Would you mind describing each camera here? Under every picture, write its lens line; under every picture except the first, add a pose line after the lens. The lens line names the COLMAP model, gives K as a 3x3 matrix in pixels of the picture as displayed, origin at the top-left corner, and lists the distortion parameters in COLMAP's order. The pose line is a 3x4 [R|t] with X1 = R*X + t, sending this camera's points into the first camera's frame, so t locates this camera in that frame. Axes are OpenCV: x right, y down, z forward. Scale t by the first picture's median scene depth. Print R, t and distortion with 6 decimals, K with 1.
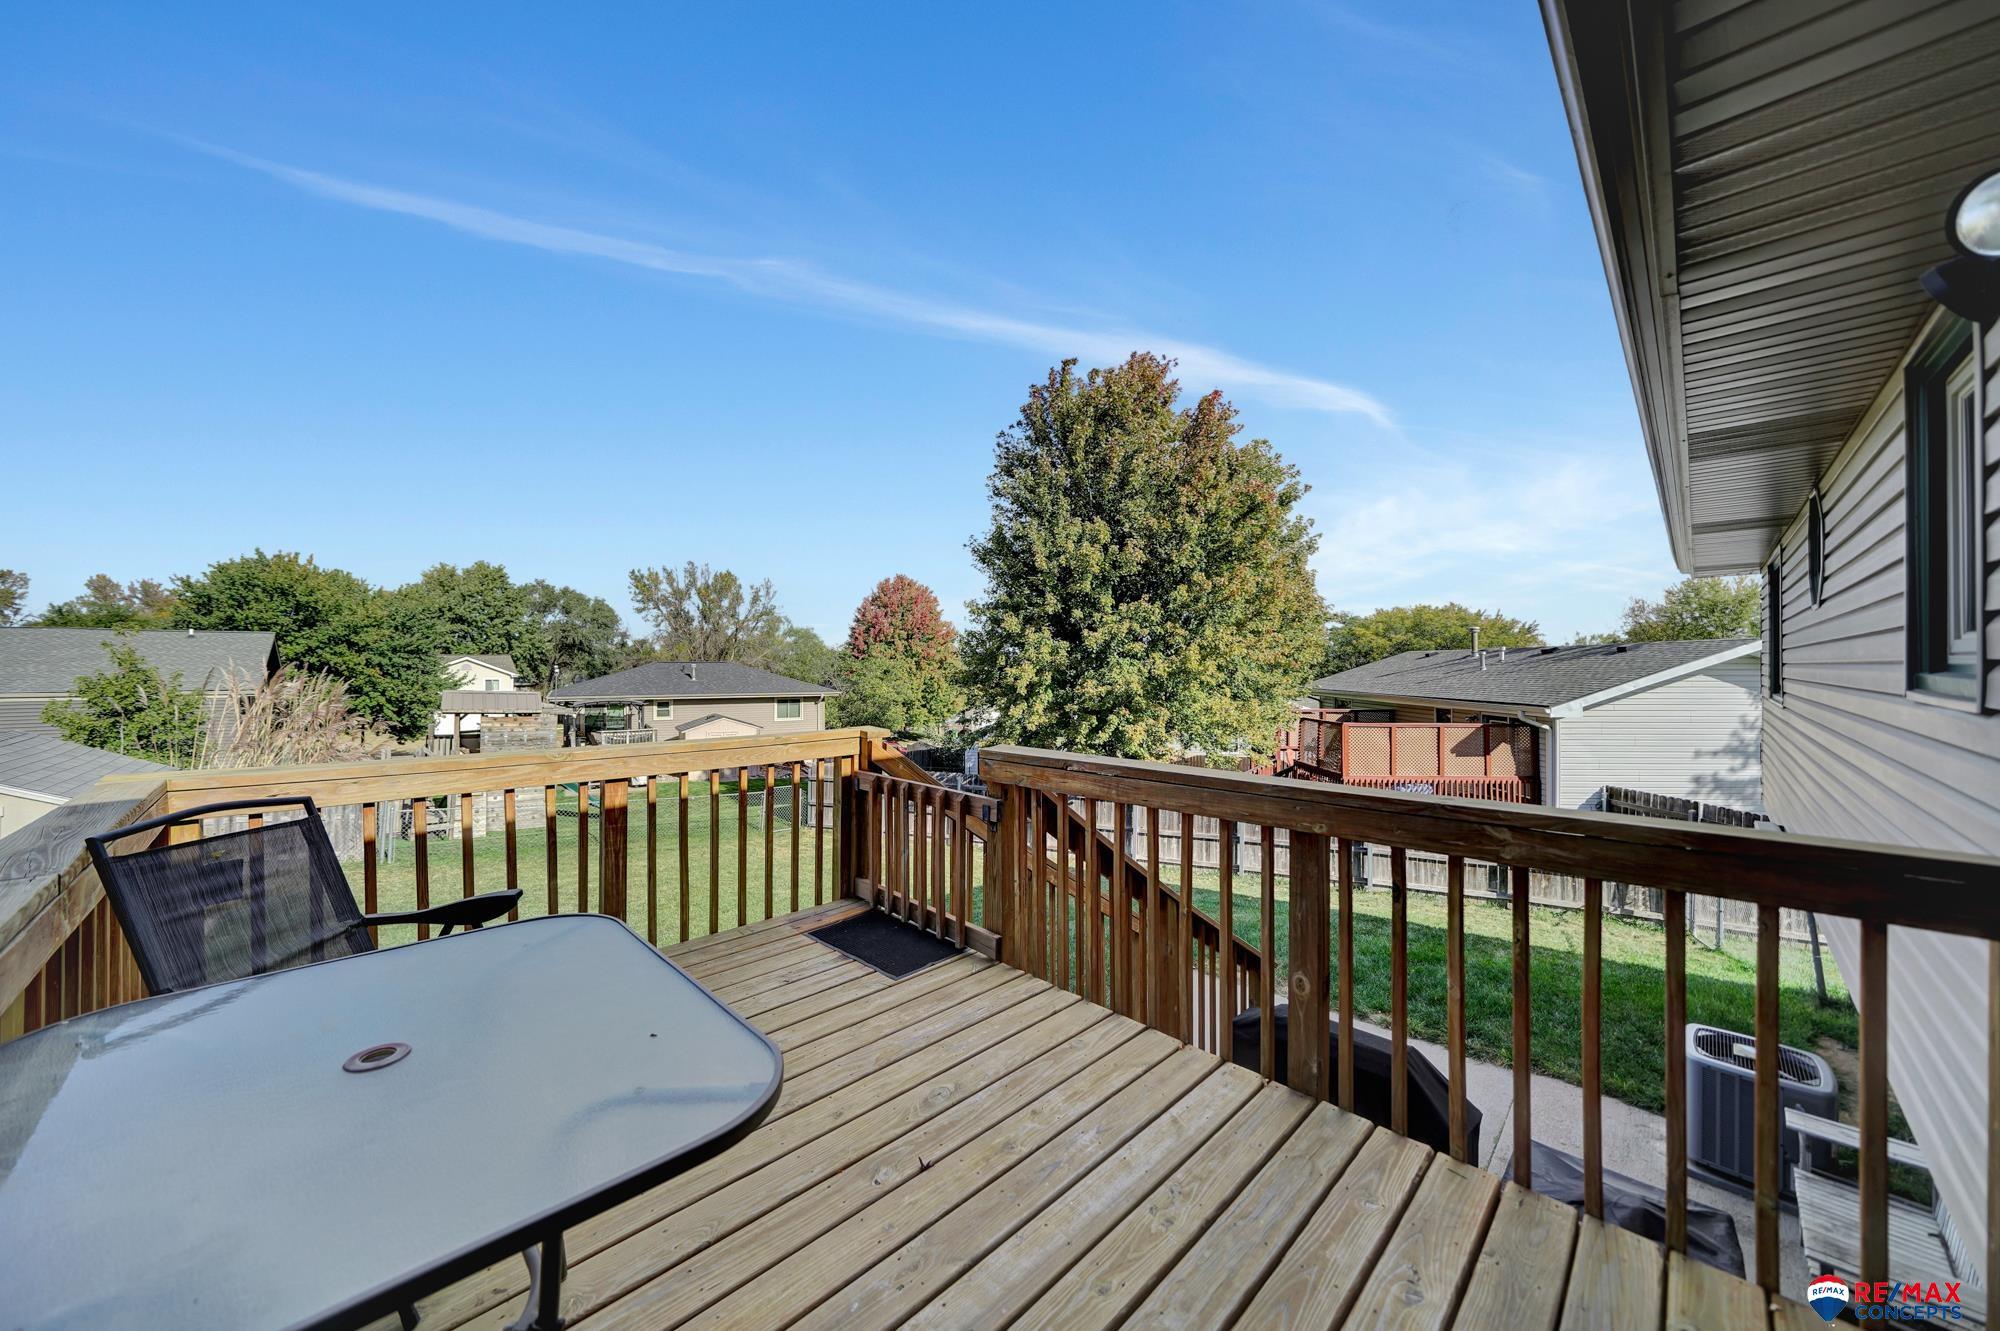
lens RADIAL K [[694.1, 0, 986.2], [0, 694.1, 661.2], [0, 0, 1]] dist [-0.000272, -0.000046]
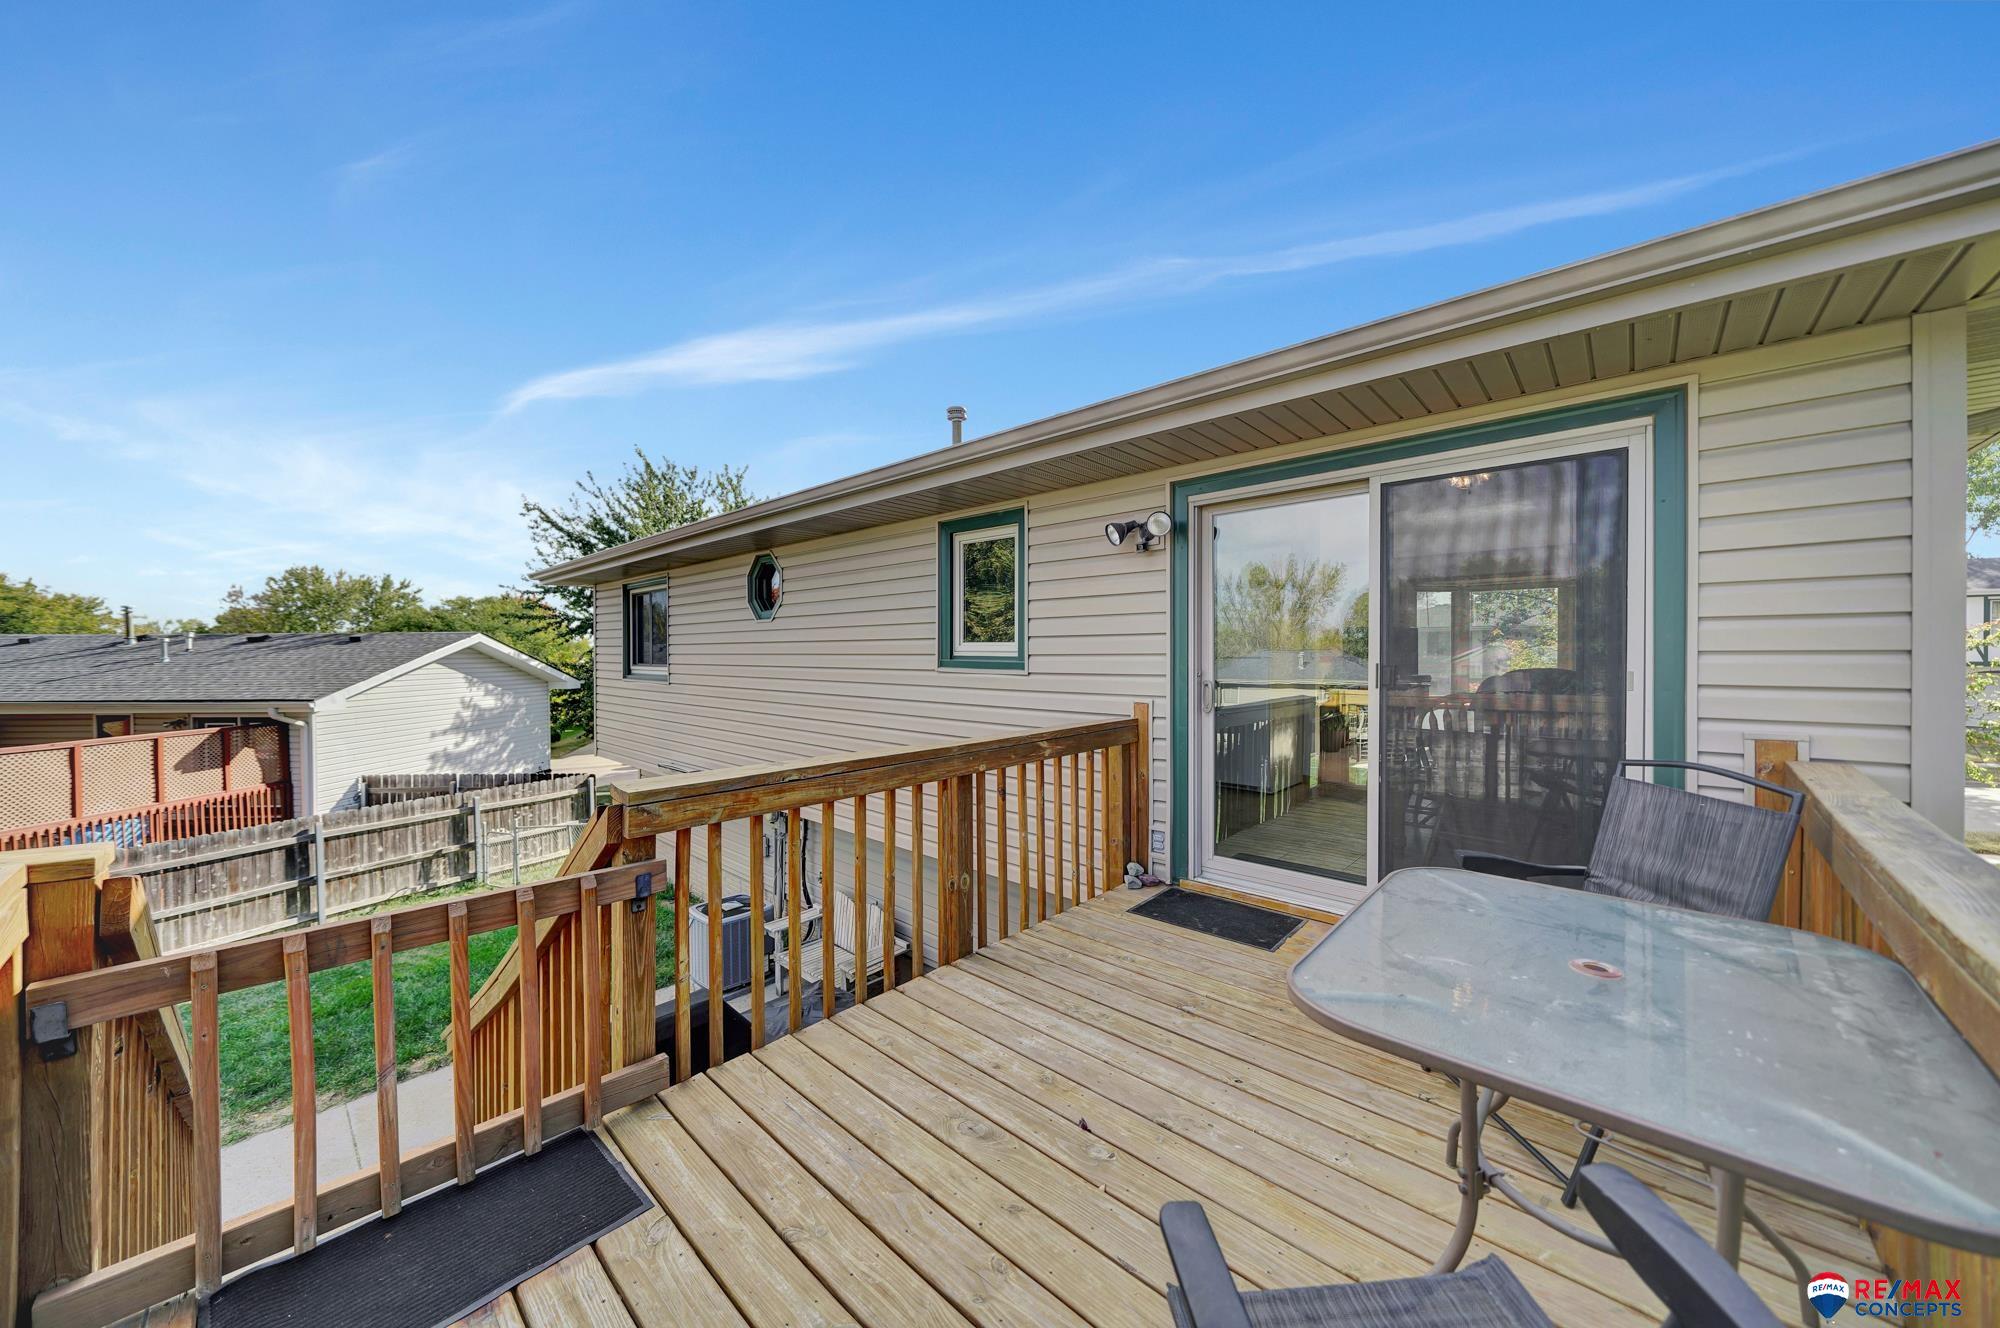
lens RADIAL K [[689.9, 0, 995.4], [0, 689.9, 669.9], [0, 0, 1]] dist [-0.001538, -0.000167]
pose [[-0.057066, -0.020086, 0.998168, -0.143620], [-0.008559, 0.999771, 0.019629, -0.000043], [-0.998334, -0.007423, -0.057225, 0.152578]]
